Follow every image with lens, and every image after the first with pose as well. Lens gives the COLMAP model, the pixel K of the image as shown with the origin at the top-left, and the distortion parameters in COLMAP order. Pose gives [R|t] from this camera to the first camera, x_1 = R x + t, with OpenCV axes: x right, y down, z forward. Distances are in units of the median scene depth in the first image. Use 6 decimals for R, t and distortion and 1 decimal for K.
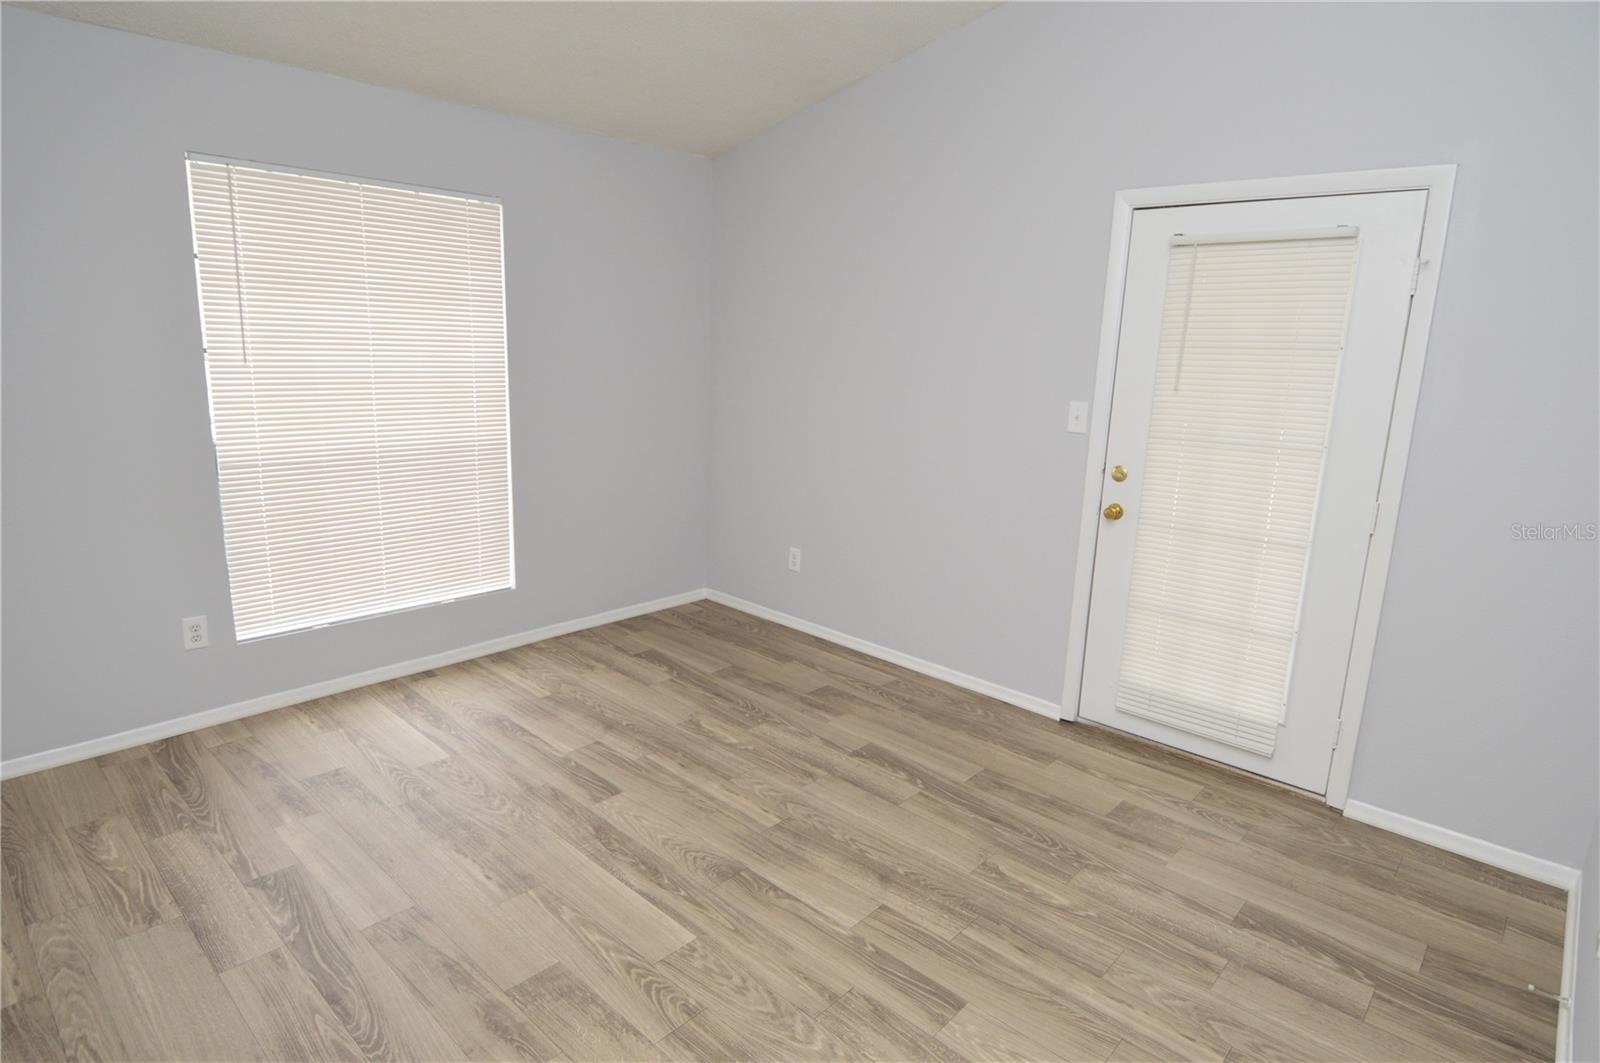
lens RADIAL K [[859.9, 0, 804.8], [0, 859.9, 531.6], [0, 0, 1]] dist [0.012290, -0.024235]
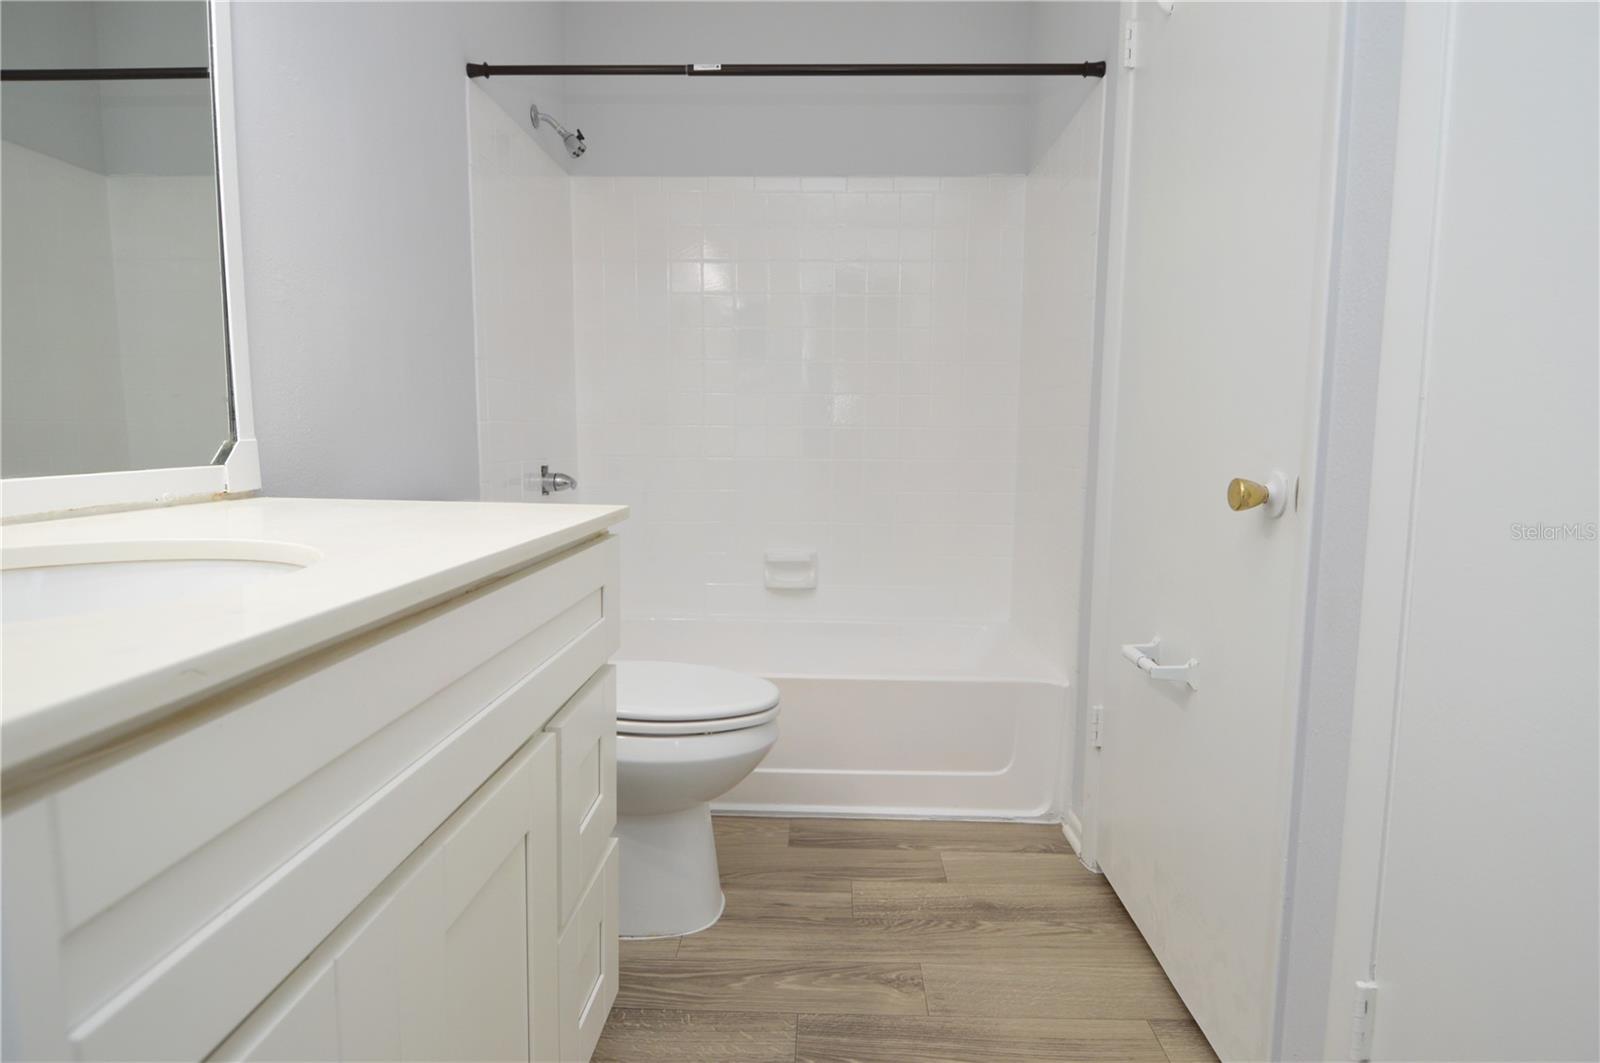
lens RADIAL K [[859.9, 0, 805.2], [0, 859.9, 527.6], [0, 0, 1]] dist [0.012290, -0.024235]
pose [[-0.757623, 0.030996, -0.651956, 0.657159], [-0.167123, 0.956360, 0.239677, -0.056480], [0.630934, 0.290542, -0.719380, 1.293112]]
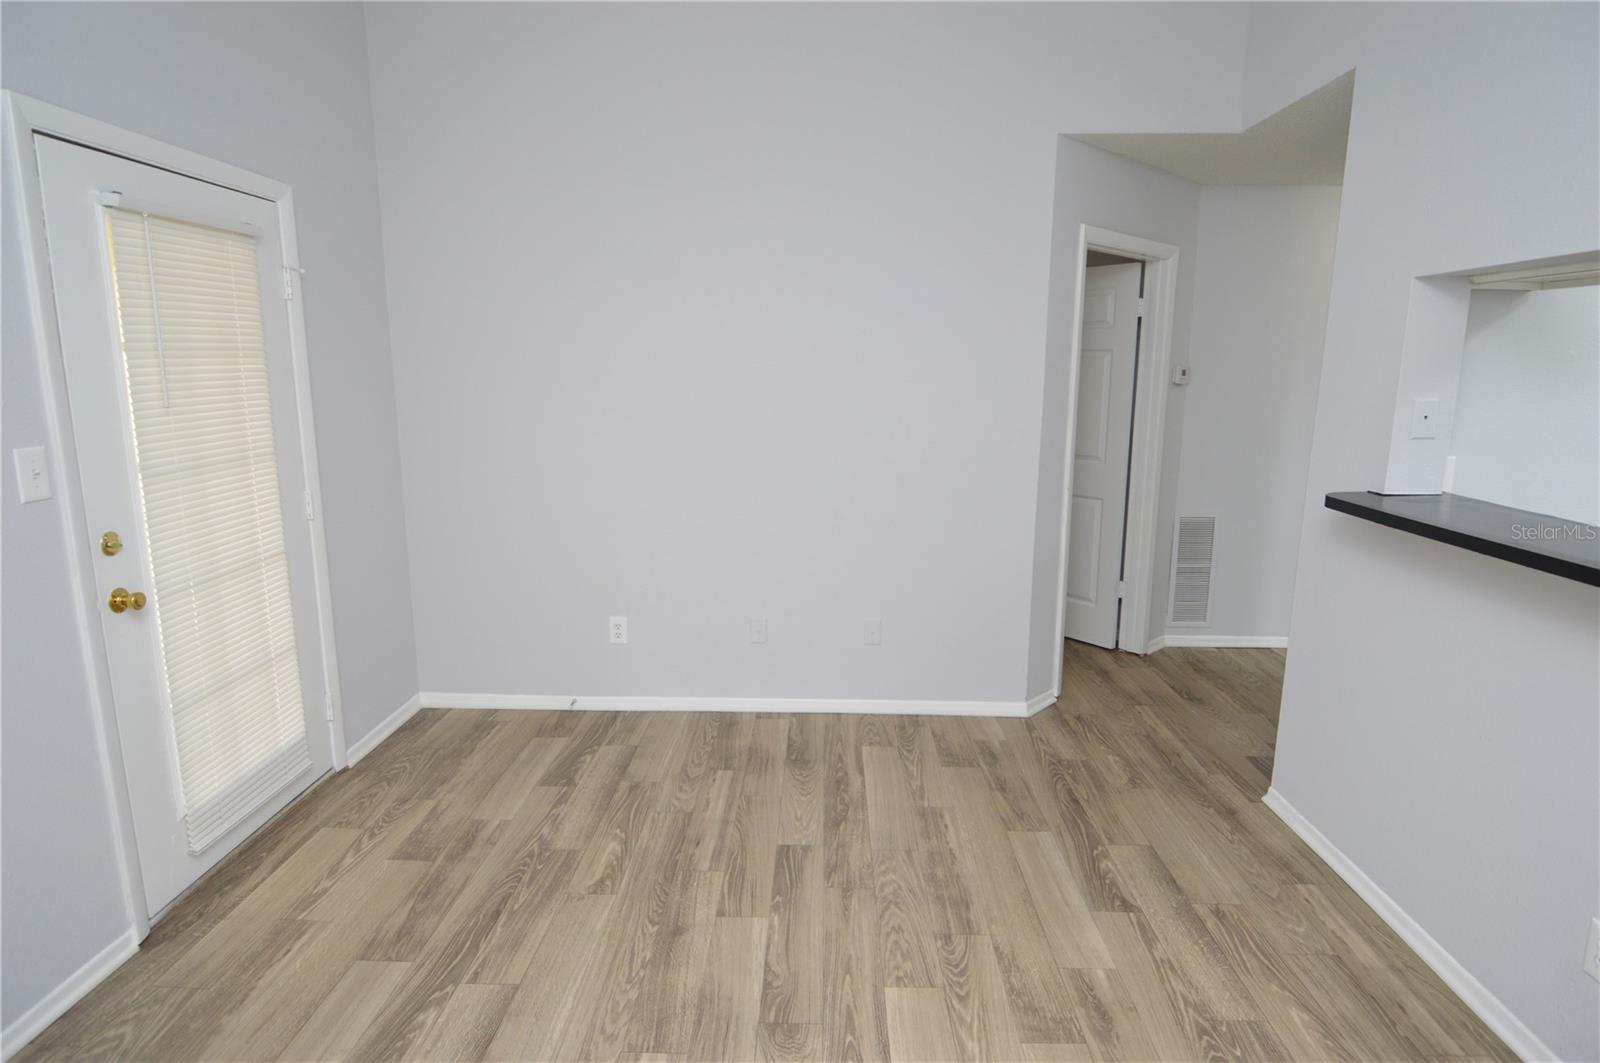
lens RADIAL K [[859.9, 0, 800.6], [0, 859.9, 525.9], [0, 0, 1]] dist [0.012290, -0.024235]
pose [[-0.650283, -0.180945, 0.737829, -0.583361], [0.134415, 0.928493, 0.346169, -0.301012], [-0.747707, 0.324283, -0.579461, 1.253964]]
